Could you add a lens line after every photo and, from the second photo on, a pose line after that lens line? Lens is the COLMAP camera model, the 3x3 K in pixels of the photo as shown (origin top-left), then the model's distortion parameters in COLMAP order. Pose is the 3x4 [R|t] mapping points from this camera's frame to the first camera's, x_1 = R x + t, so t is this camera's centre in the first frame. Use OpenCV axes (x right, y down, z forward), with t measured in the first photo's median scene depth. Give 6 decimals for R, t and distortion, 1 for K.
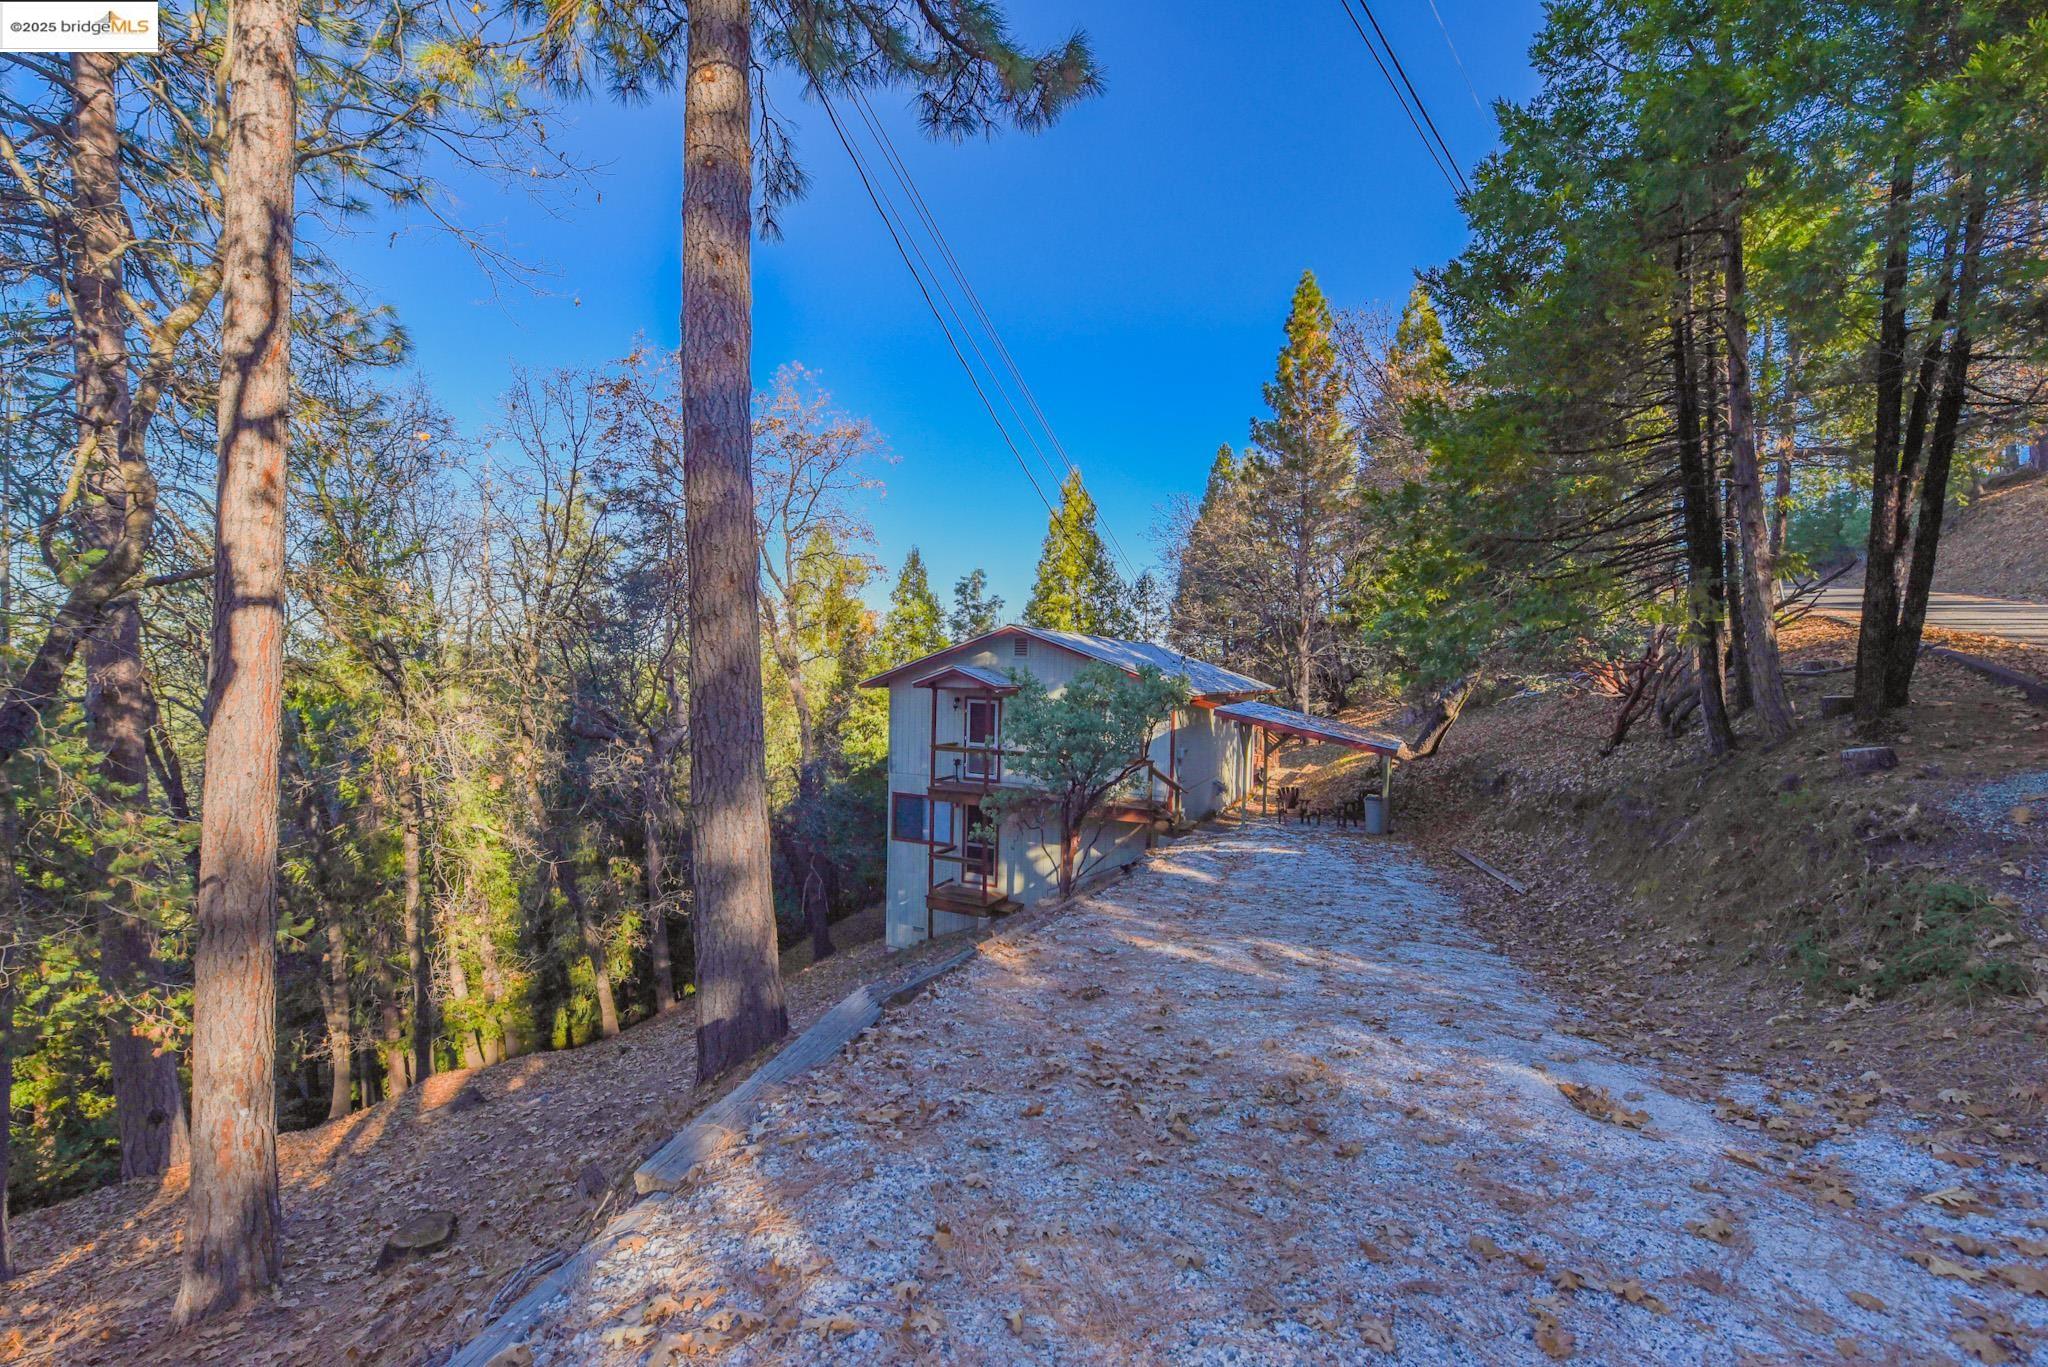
lens RADIAL K [[809.5, 0, 1017.1], [0, 809.5, 684.9], [0, 0, 1]] dist [-0.016576, -0.002303]
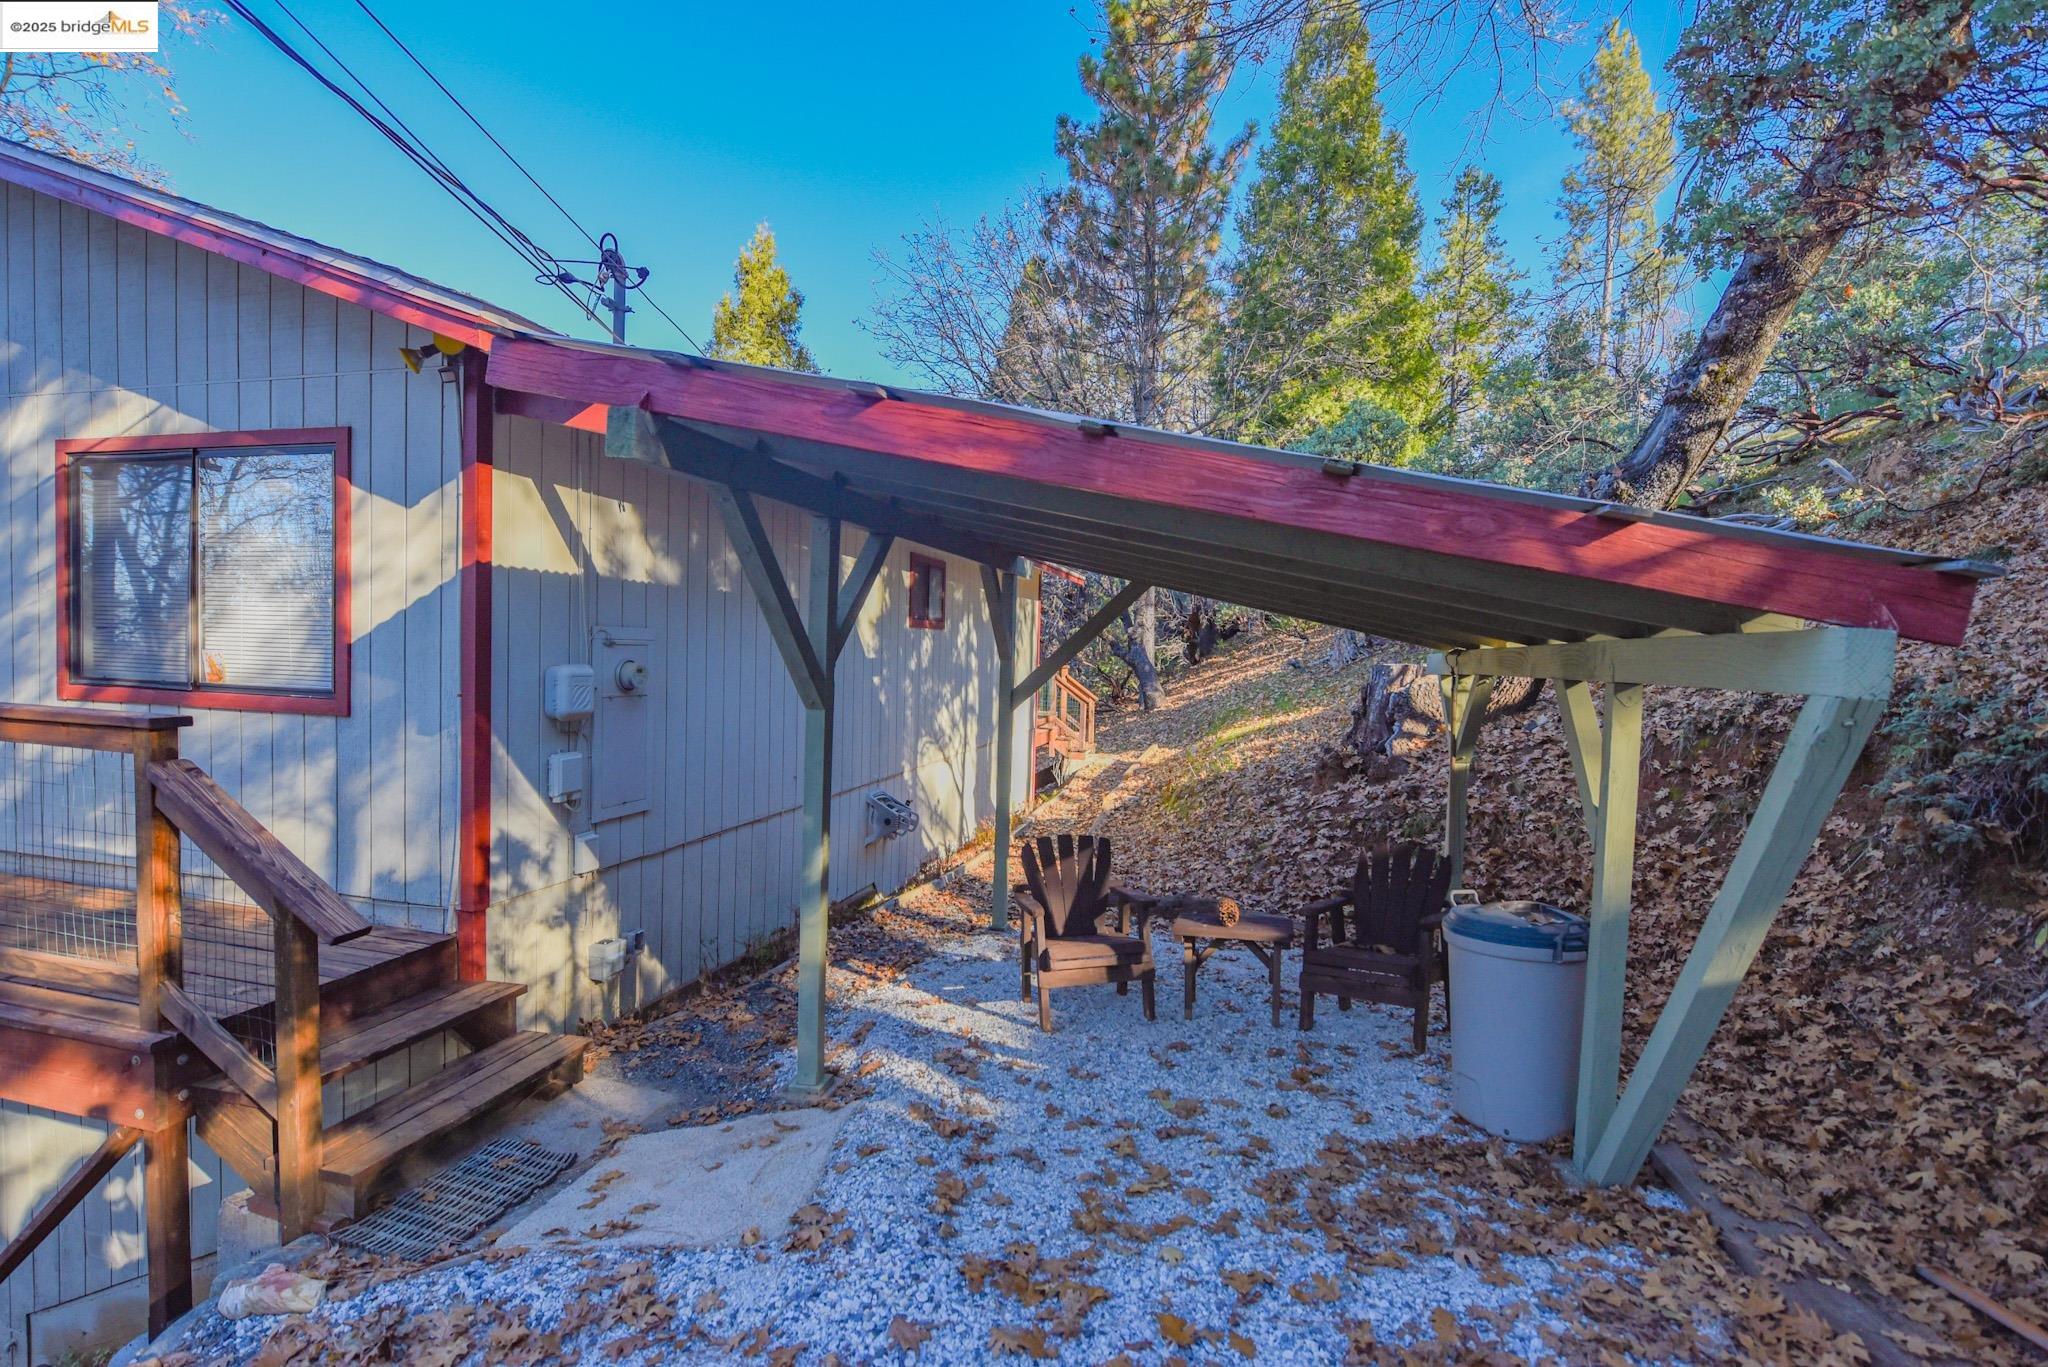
lens RADIAL K [[939.1, 0, 1020.6], [0, 939.1, 689.0], [0, 0, 1]] dist [-0.001203, 0.000245]
pose [[0.979163, -0.000093, 0.203074, 0.178479], [-0.006155, 0.999527, 0.030133, 0.050651], [-0.202981, -0.030755, 0.978700, 0.492462]]
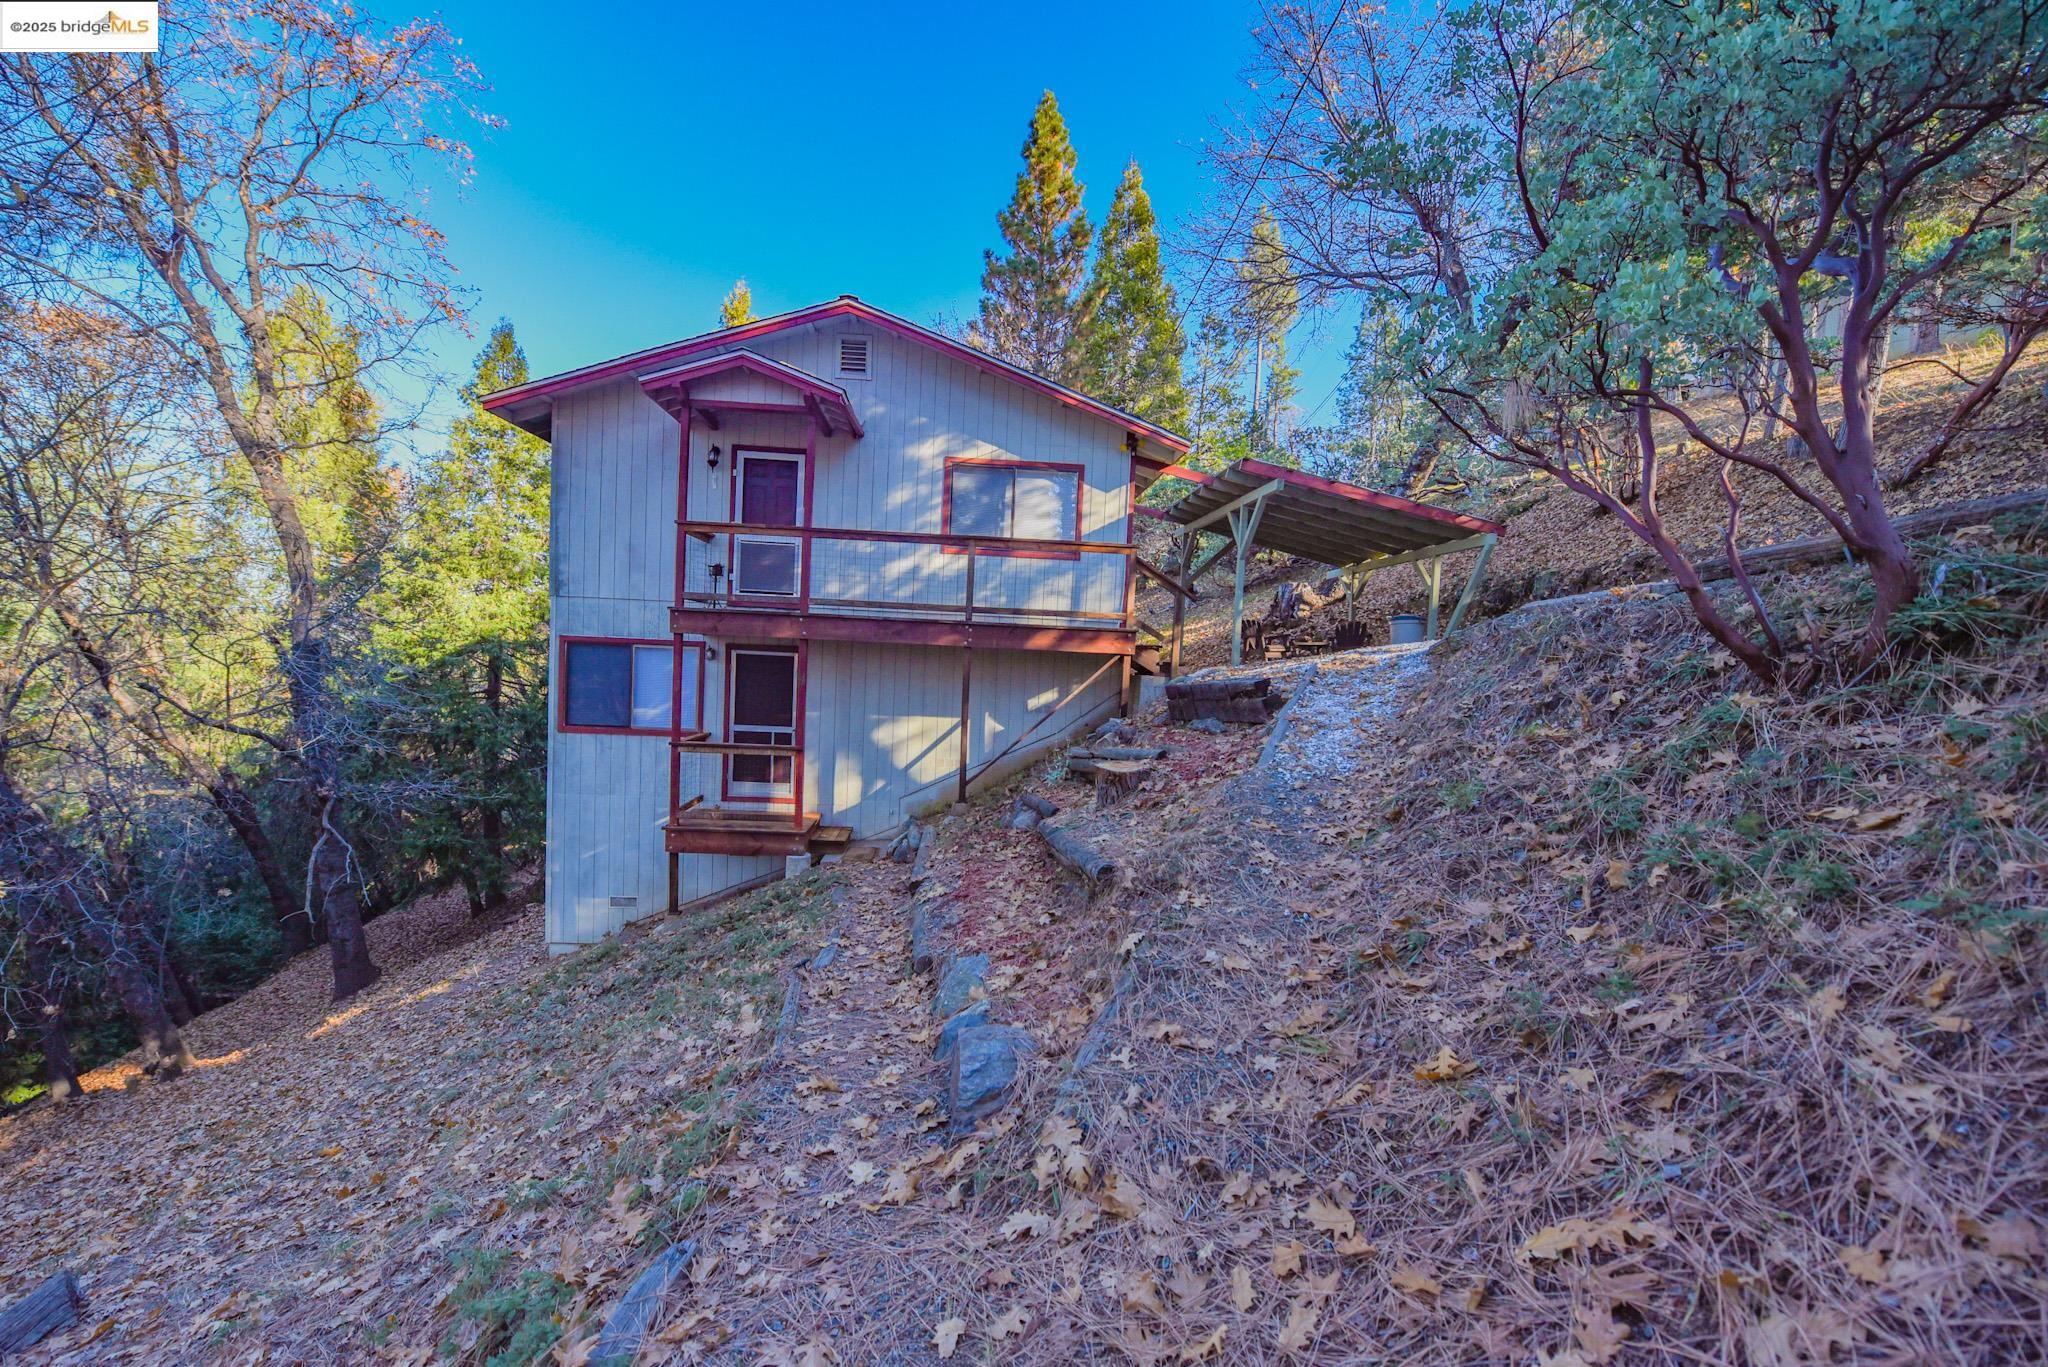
lens RADIAL K [[809.5, 0, 1012.1], [0, 809.5, 685.6], [0, 0, 1]] dist [-0.016576, -0.002303]
pose [[0.871634, -0.001853, 0.490153, -0.119212], [-0.020469, 0.998983, 0.040176, 0.106139], [-0.489729, -0.045052, 0.870710, 0.333080]]
